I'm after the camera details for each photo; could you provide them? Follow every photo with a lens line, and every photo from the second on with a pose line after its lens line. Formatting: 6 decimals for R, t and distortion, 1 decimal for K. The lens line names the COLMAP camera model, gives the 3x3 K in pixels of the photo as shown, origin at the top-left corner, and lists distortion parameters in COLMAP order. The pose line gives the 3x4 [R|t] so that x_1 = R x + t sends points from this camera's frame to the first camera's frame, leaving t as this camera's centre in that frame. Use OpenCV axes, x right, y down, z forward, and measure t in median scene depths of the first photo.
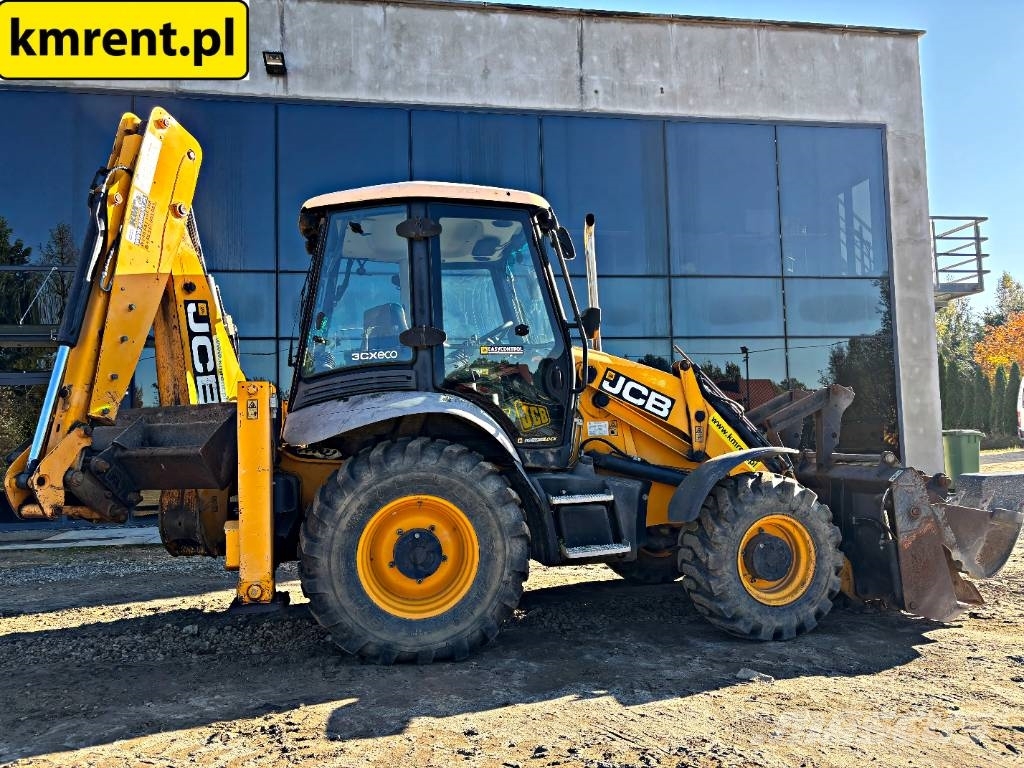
lens RADIAL K [[753.2, 0, 512.0], [0, 753.2, 384.0], [0, 0, 1]] dist [0.059900, -0.065773]
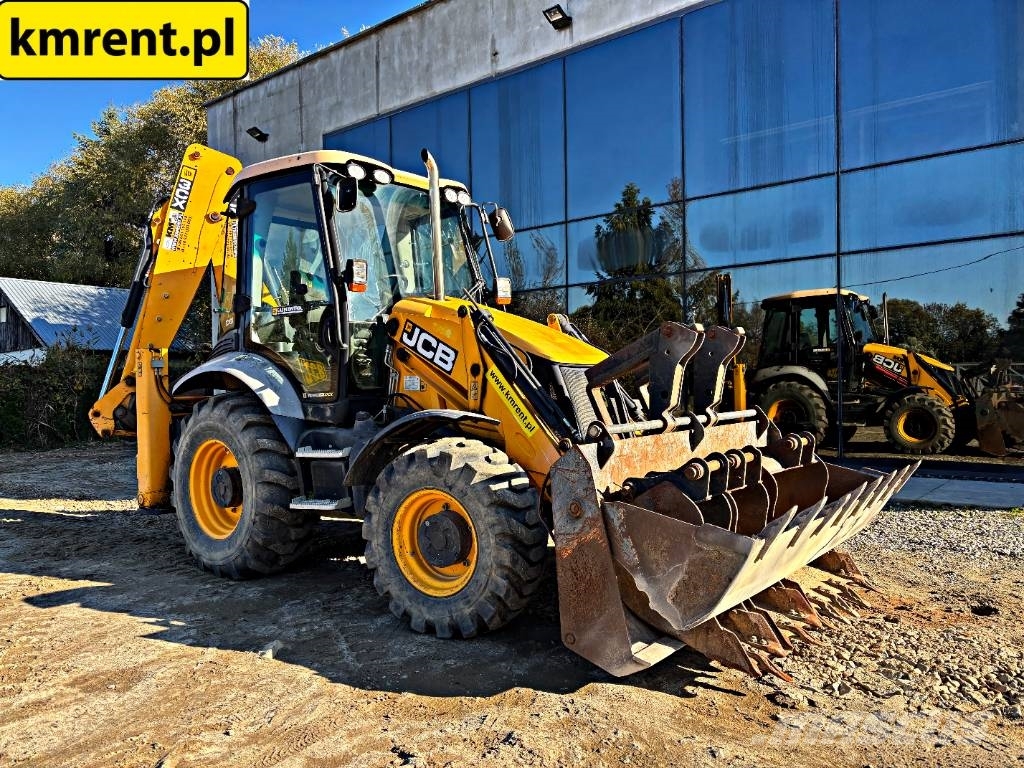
lens RADIAL K [[766.1, 0, 512.0], [0, 766.1, 384.0], [0, 0, 1]] dist [0.062236, -0.073431]
pose [[0.668737, 0.012752, -0.743390, 1.003162], [0.054846, 0.996283, 0.066428, 0.003224], [0.741473, -0.085195, 0.665552, 0.492885]]
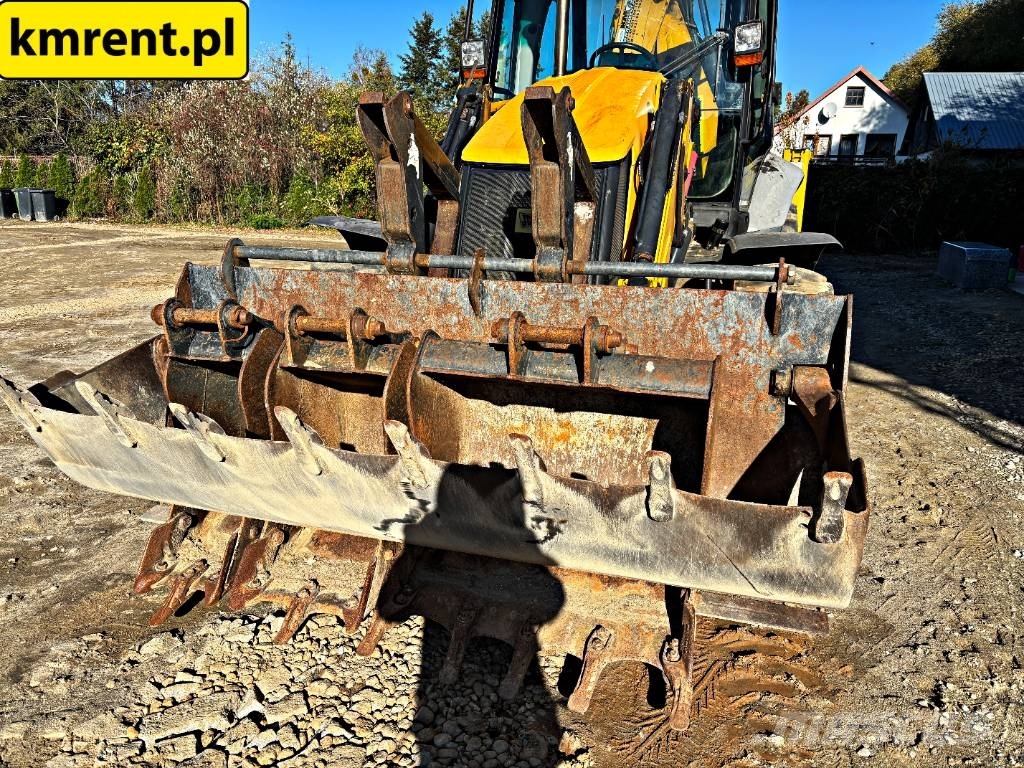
lens RADIAL K [[772.8, 0, 506.6], [0, 772.8, 385.1], [0, 0, 1]] dist [0.062455, -0.074562]
pose [[-0.454146, 0.234470, -0.859521, 0.952244], [0.055697, 0.970333, 0.235270, 0.071330], [0.889185, 0.058974, -0.453732, 1.493375]]
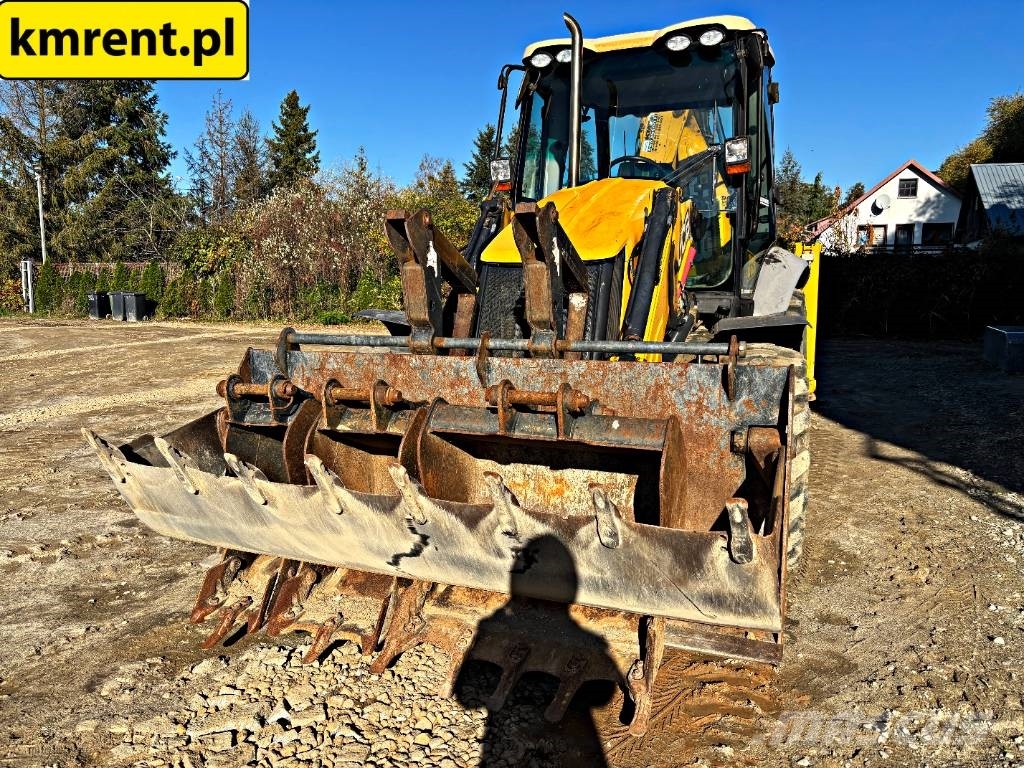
lens RADIAL K [[770.9, 0, 508.5], [0, 770.9, 372.5], [0, 0, 1]] dist [0.061337, -0.069548]
pose [[-0.519744, 0.123482, -0.845351, 1.010865], [0.074086, 0.992286, 0.099395, 0.076219], [0.851104, -0.010969, -0.524883, 1.577576]]
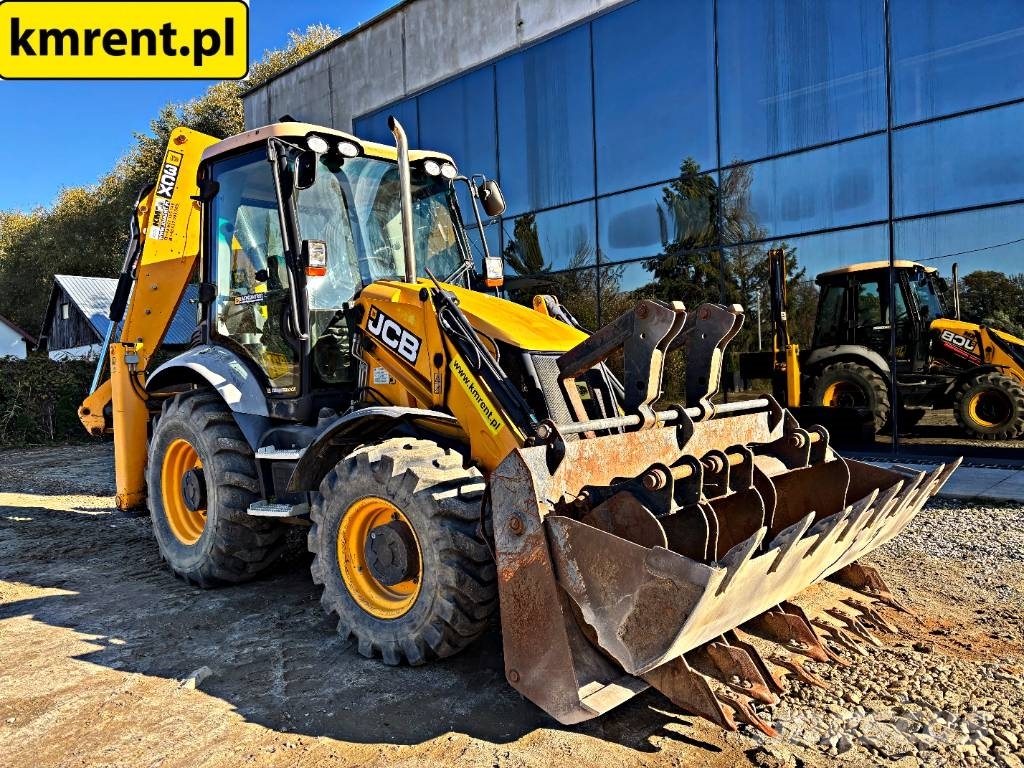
lens RADIAL K [[767.2, 0, 510.0], [0, 767.2, 382.8], [0, 0, 1]] dist [0.060783, -0.068615]
pose [[0.602433, 0.015039, -0.798027, 0.991315], [0.078924, 0.993800, 0.078308, 0.011135], [0.794257, -0.110158, 0.597512, 0.645929]]
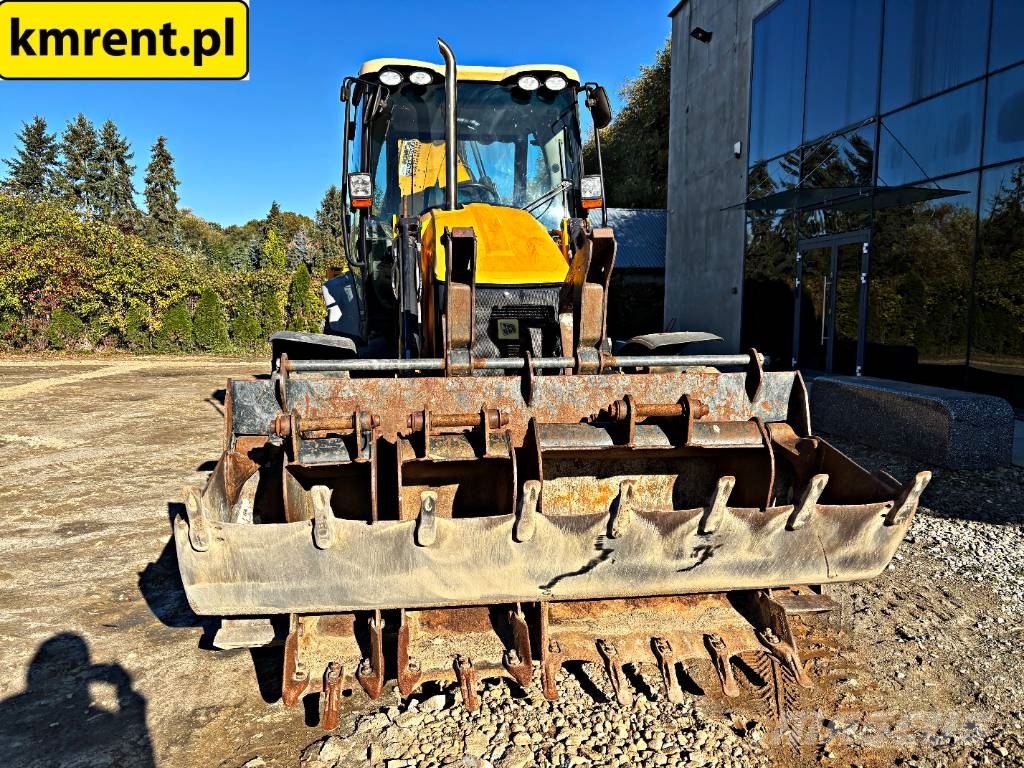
lens RADIAL K [[769.4, 0, 508.8], [0, 769.4, 382.2], [0, 0, 1]] dist [0.058165, -0.061870]
pose [[-0.018955, 0.125395, -0.991926, 1.120972], [0.067448, 0.990004, 0.123863, 0.049628], [0.997543, -0.064556, -0.027223, 1.229805]]
